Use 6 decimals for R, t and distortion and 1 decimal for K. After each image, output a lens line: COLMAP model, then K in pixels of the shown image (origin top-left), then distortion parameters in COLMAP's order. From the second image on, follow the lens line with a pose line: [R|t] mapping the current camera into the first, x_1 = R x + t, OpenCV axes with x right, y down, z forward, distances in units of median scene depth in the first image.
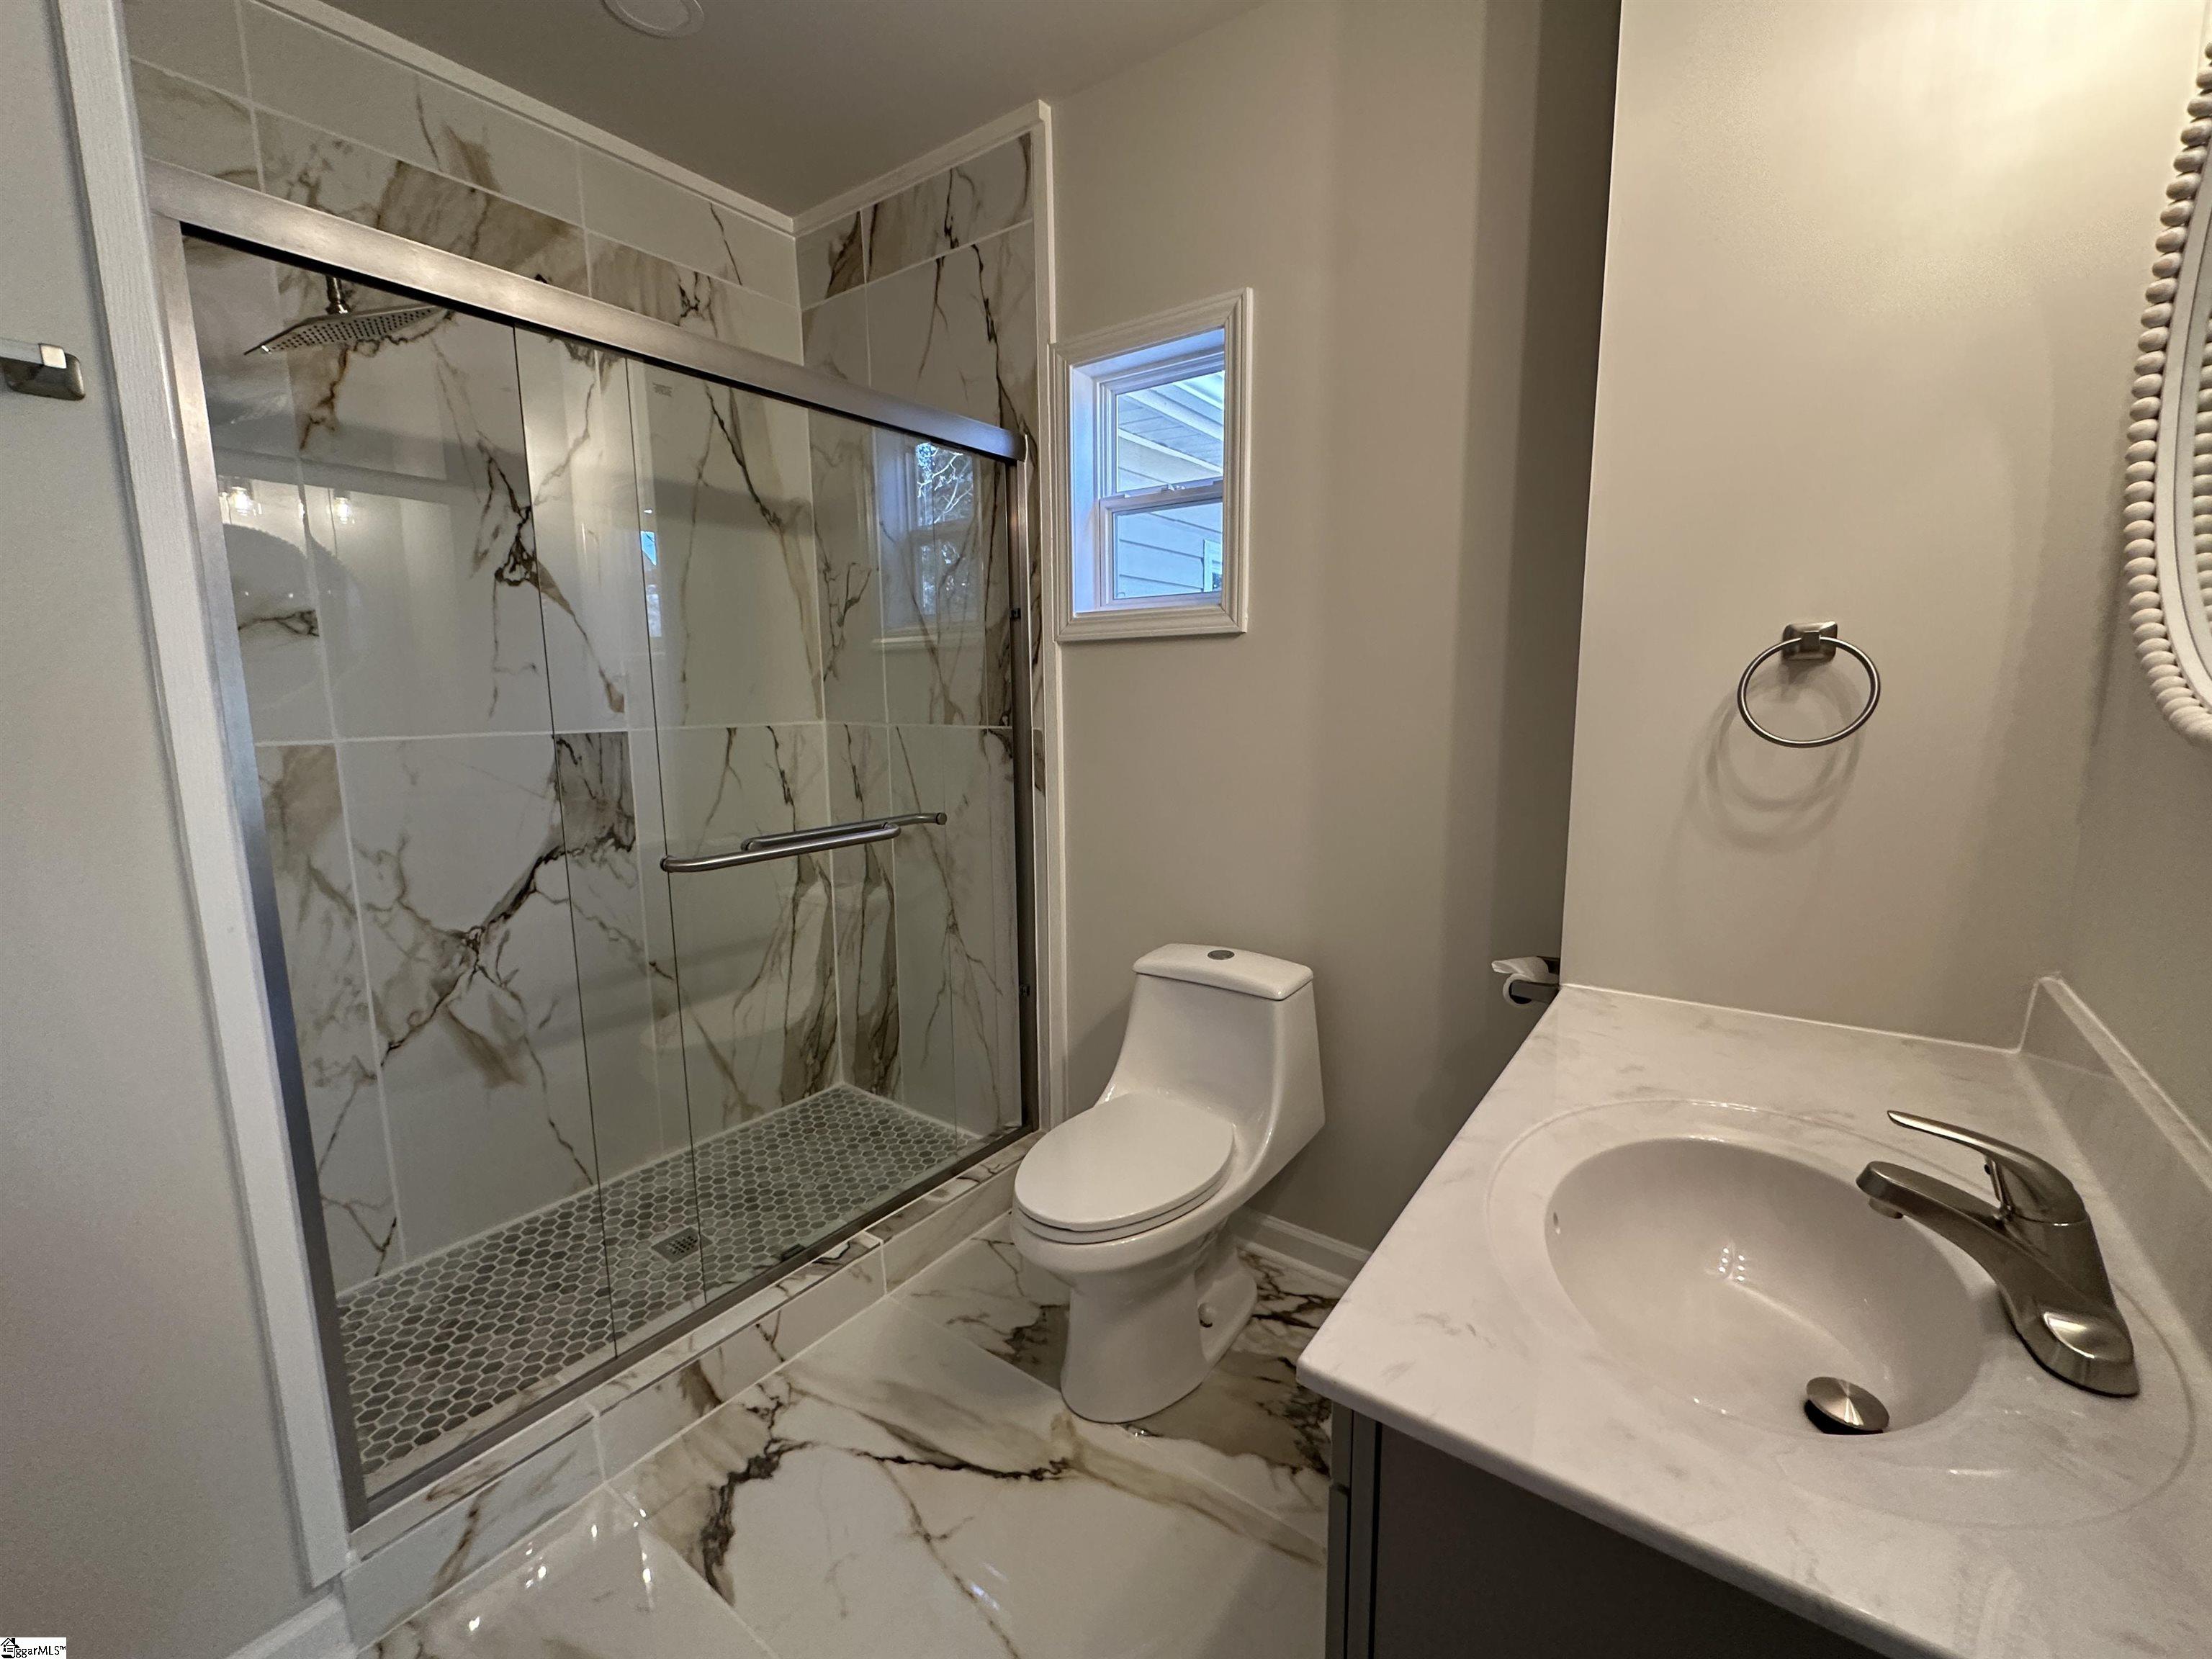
lens RADIAL K [[921.5, 0, 1106.9], [0, 921.5, 829.9], [0, 0, 1]] dist [-0.004760, 0.000715]
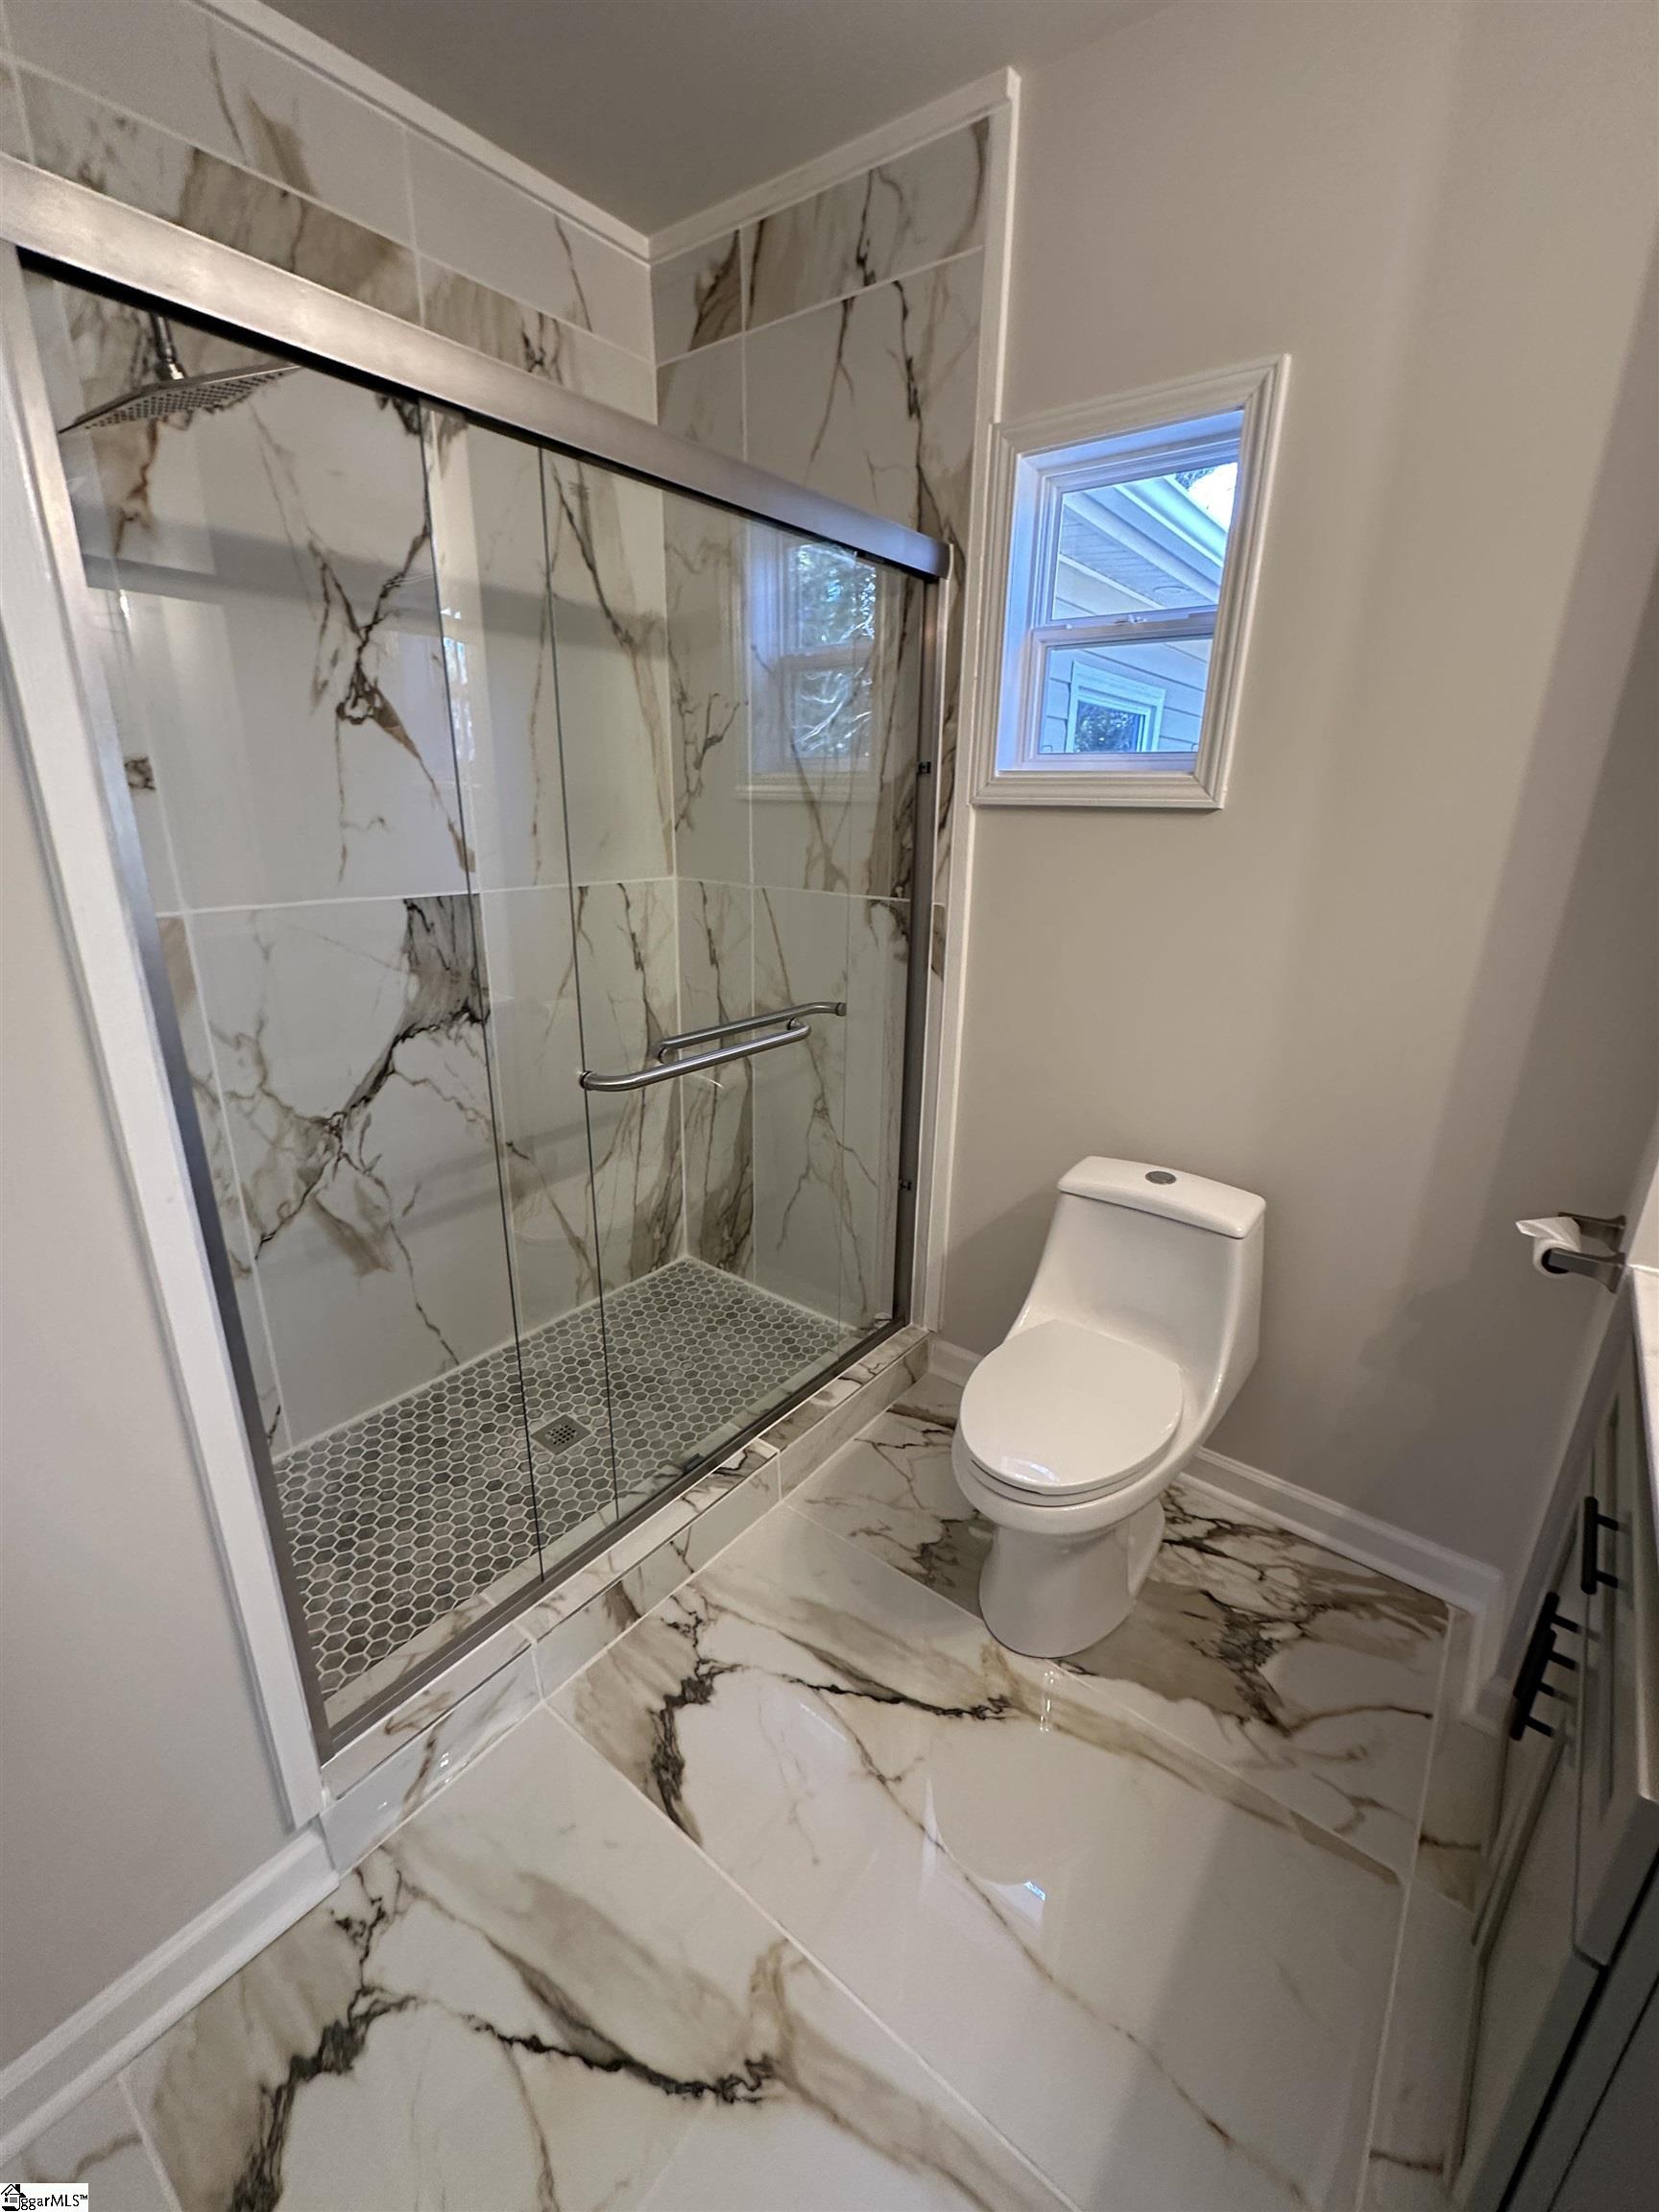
lens RADIAL K [[921.5, 0, 830.1], [0, 921.5, 1107.7], [0, 0, 1]] dist [-0.004760, 0.000715]
pose [[0.999236, 0.033557, -0.020050, -0.167806], [-0.029601, 0.984554, 0.172559, -0.071449], [0.025531, -0.171833, 0.984795, 0.098625]]
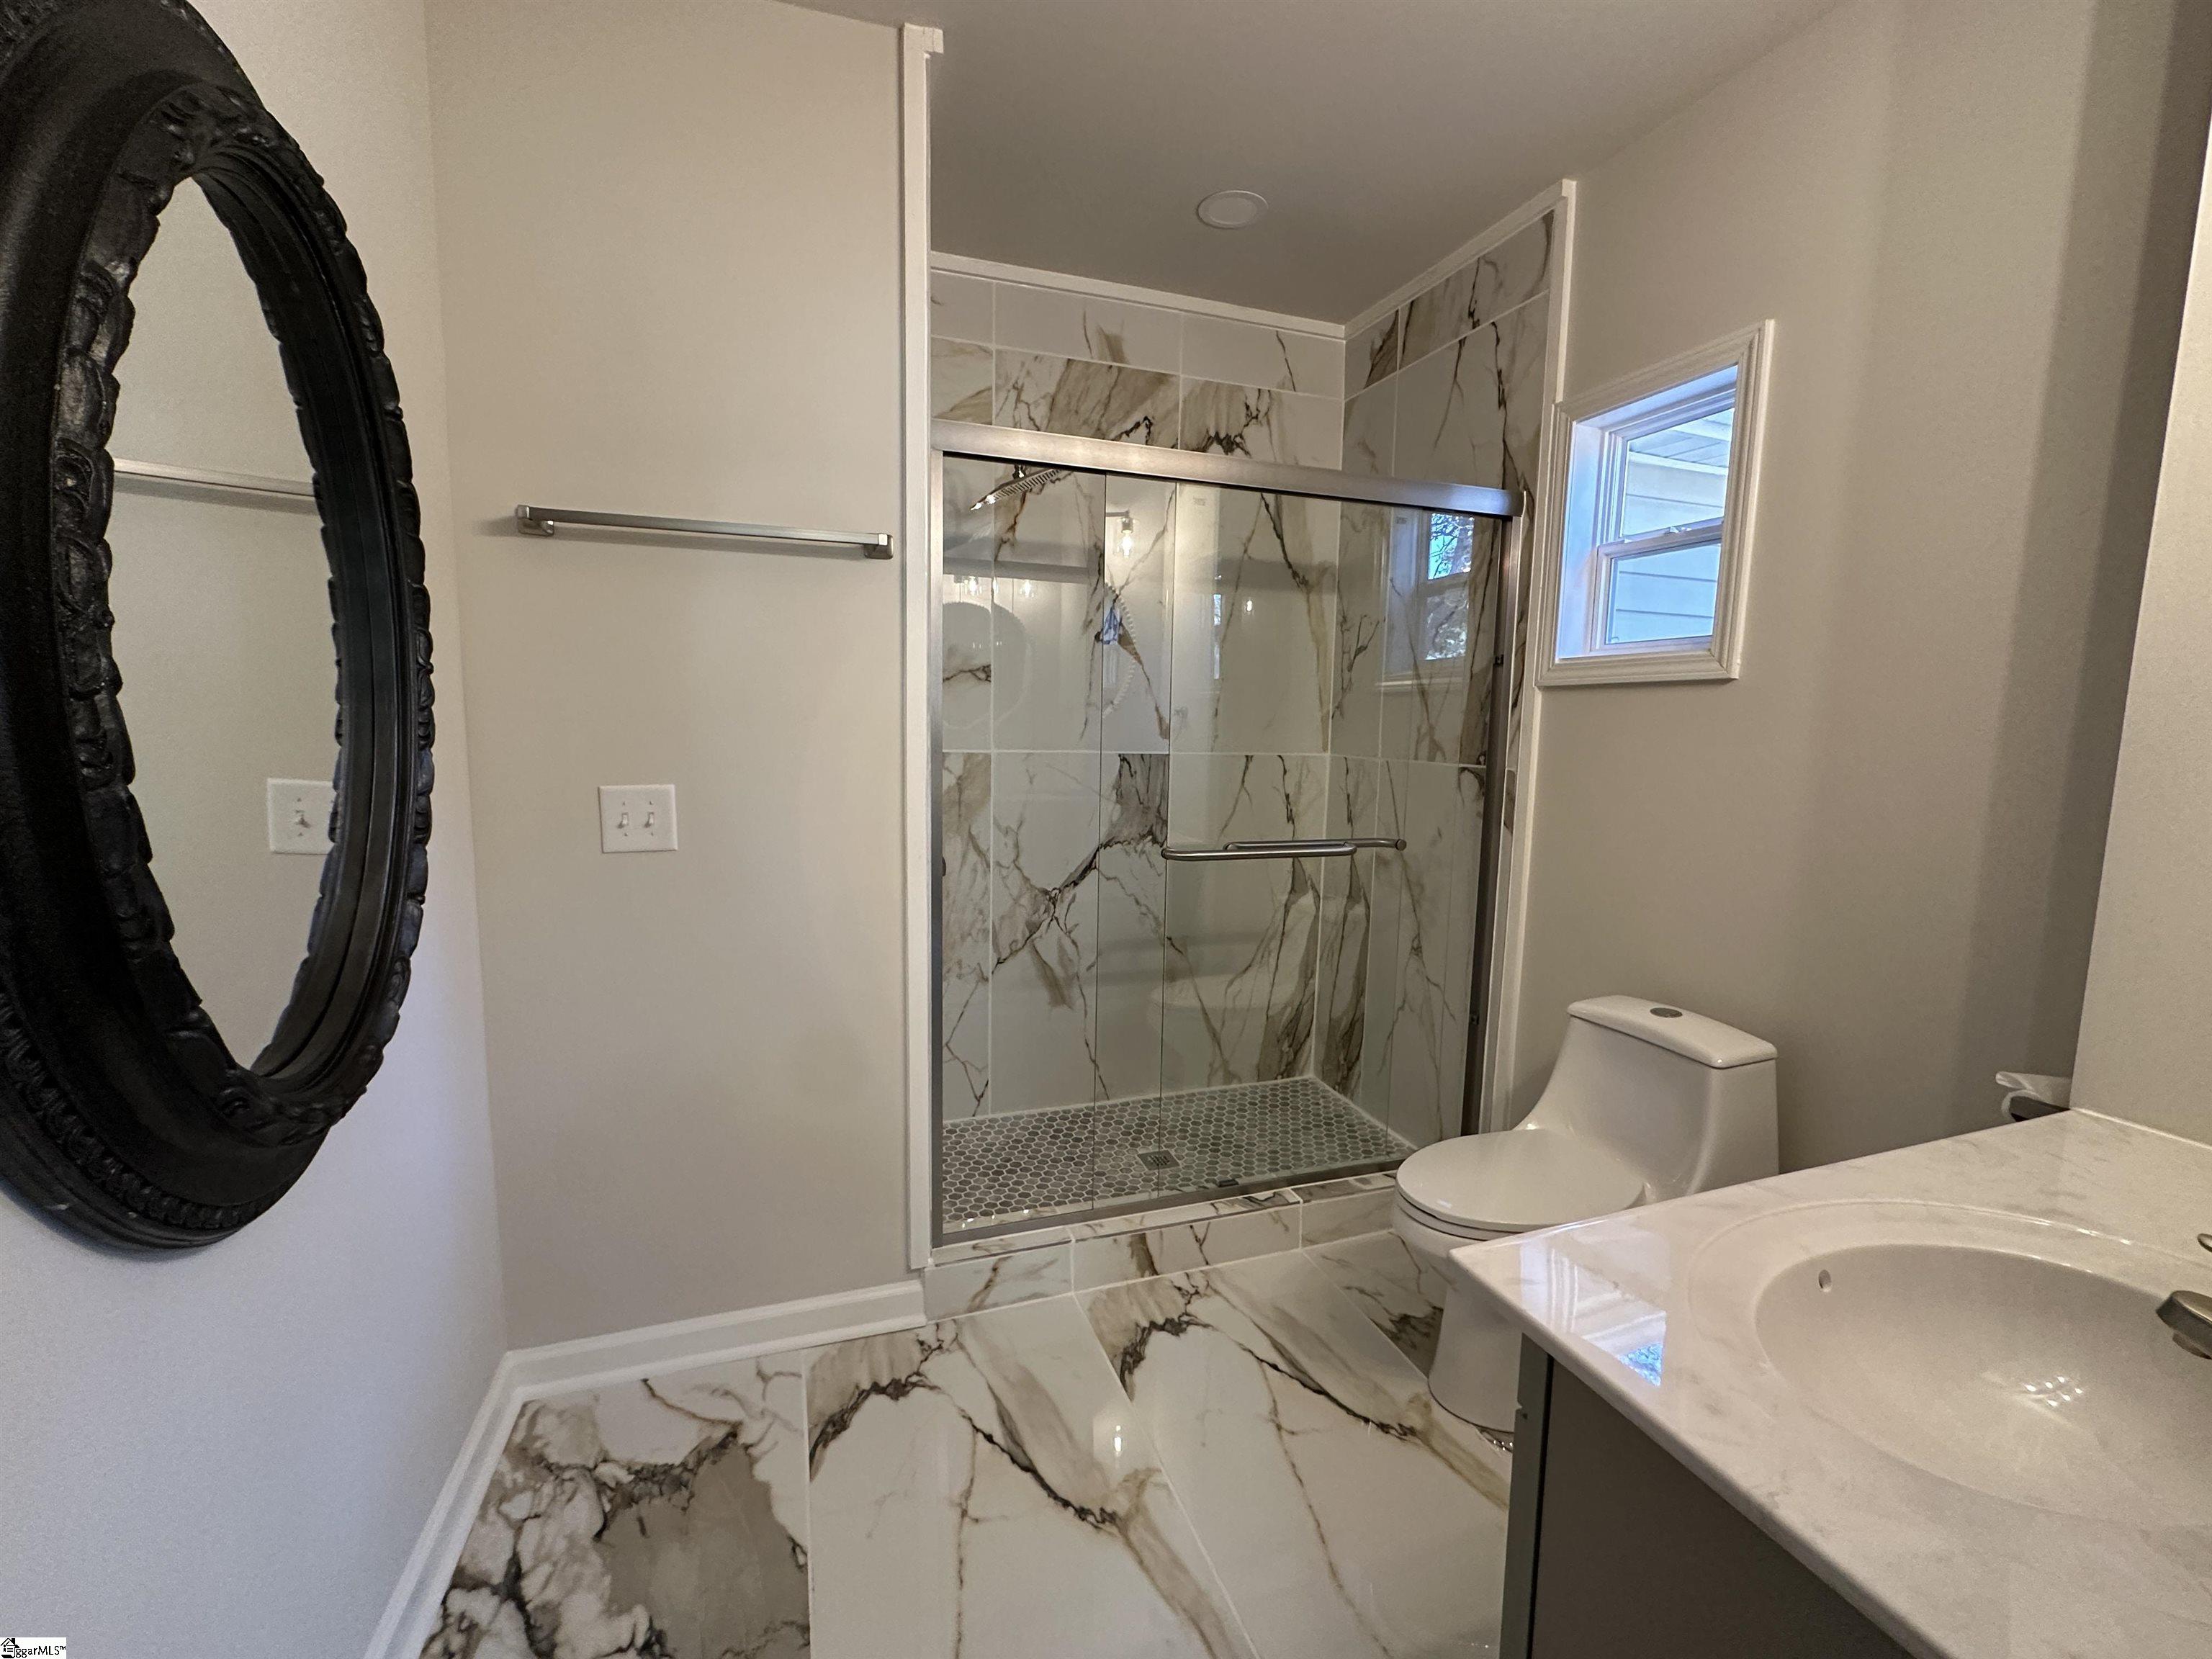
lens RADIAL K [[921.5, 0, 1106.9], [0, 921.5, 829.9], [0, 0, 1]] dist [-0.004760, 0.000715]
pose [[0.823818, 0.091011, -0.559501, 0.146243], [-0.111756, 0.993731, -0.002906, 0.012864], [0.555729, 0.064921, 0.828825, -0.116578]]
